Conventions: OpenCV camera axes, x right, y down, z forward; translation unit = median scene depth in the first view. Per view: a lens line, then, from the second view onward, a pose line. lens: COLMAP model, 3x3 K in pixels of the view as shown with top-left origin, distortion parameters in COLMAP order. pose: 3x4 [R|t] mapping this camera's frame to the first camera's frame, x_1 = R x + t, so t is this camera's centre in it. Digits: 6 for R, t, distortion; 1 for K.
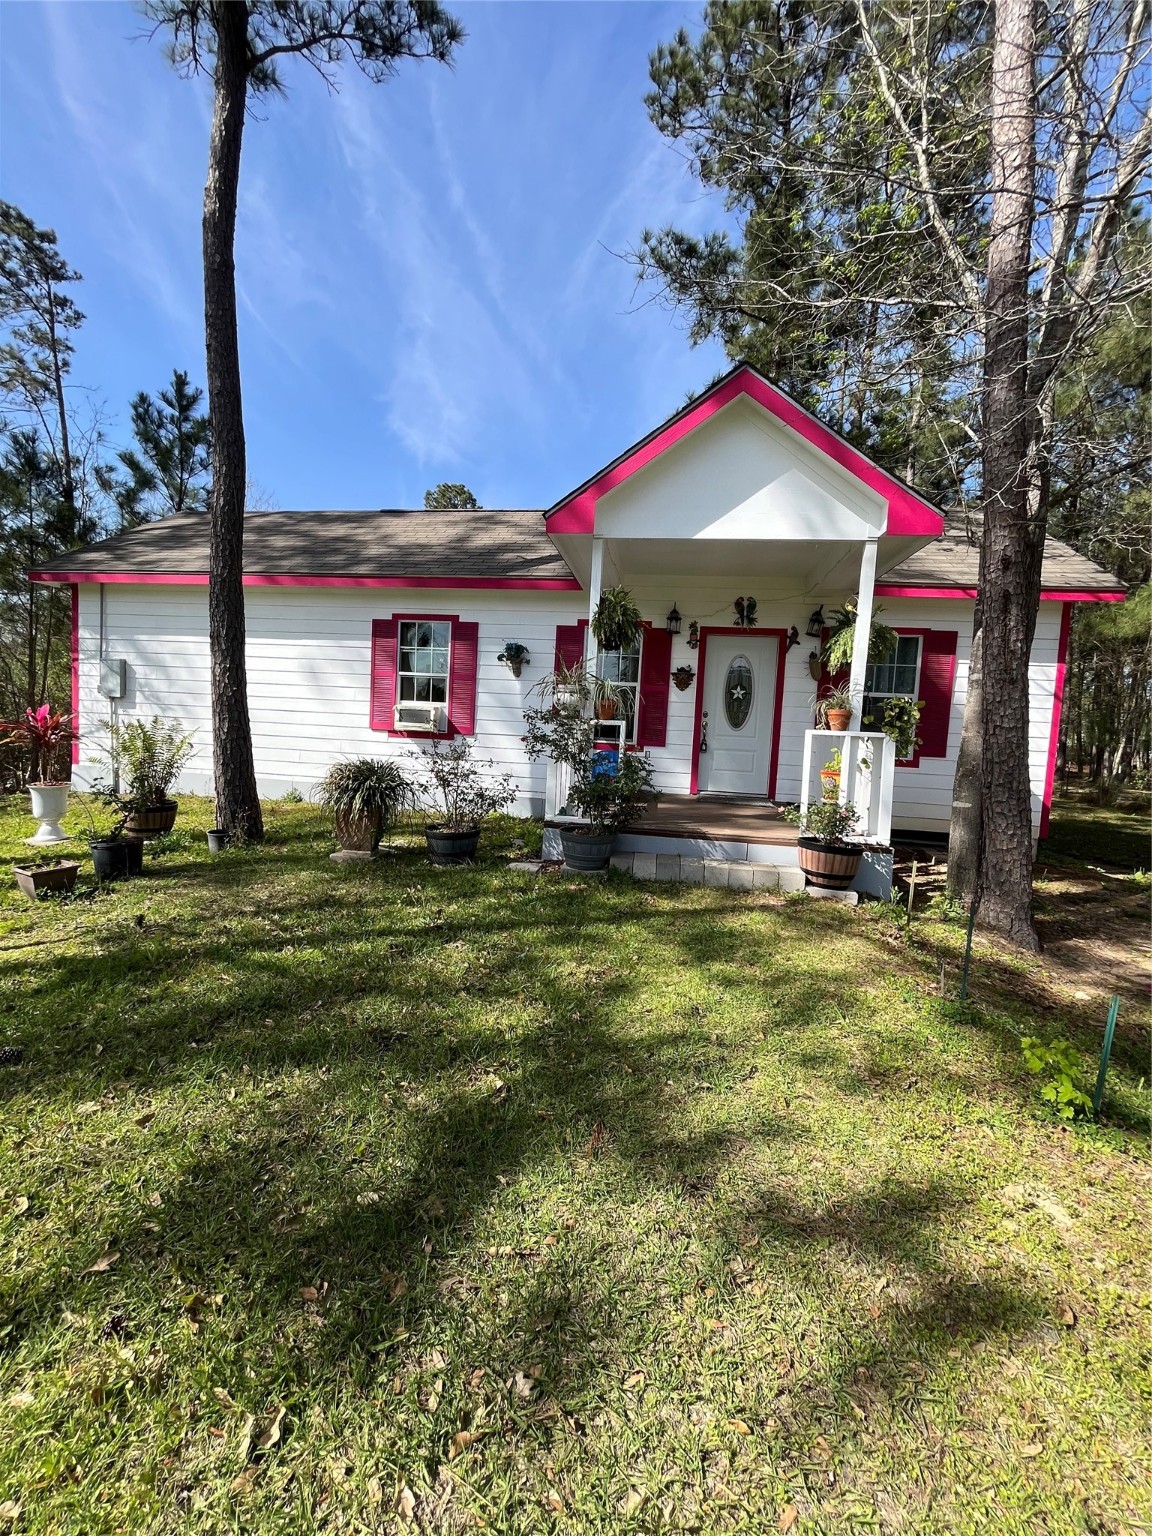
lens RADIAL K [[619.7, 0, 570.8], [0, 619.7, 762.9], [0, 0, 1]] dist [-0.004947, 0.000819]
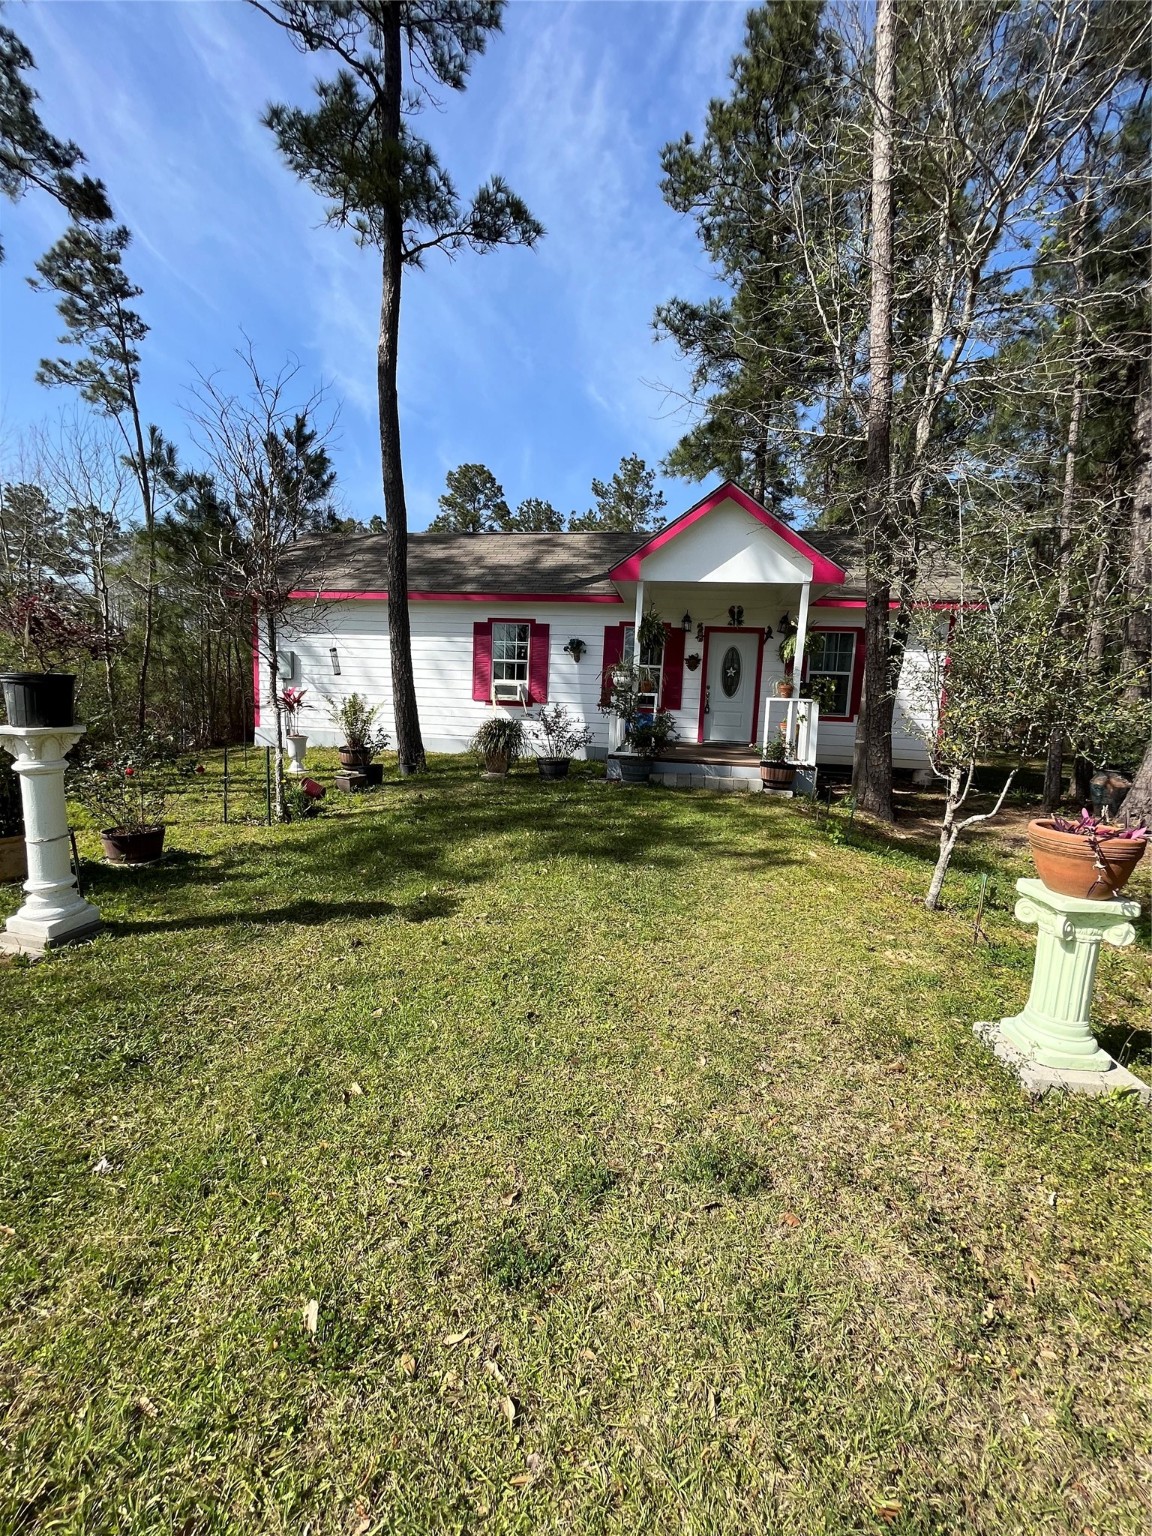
lens RADIAL K [[619.7, 0, 572.4], [0, 619.7, 760.5], [0, 0, 1]] dist [-0.004947, 0.000819]
pose [[0.999863, -0.009797, -0.013338, -0.109525], [0.010425, 0.998800, 0.047856, 0.026980], [0.012853, -0.047988, 0.998765, -0.606624]]
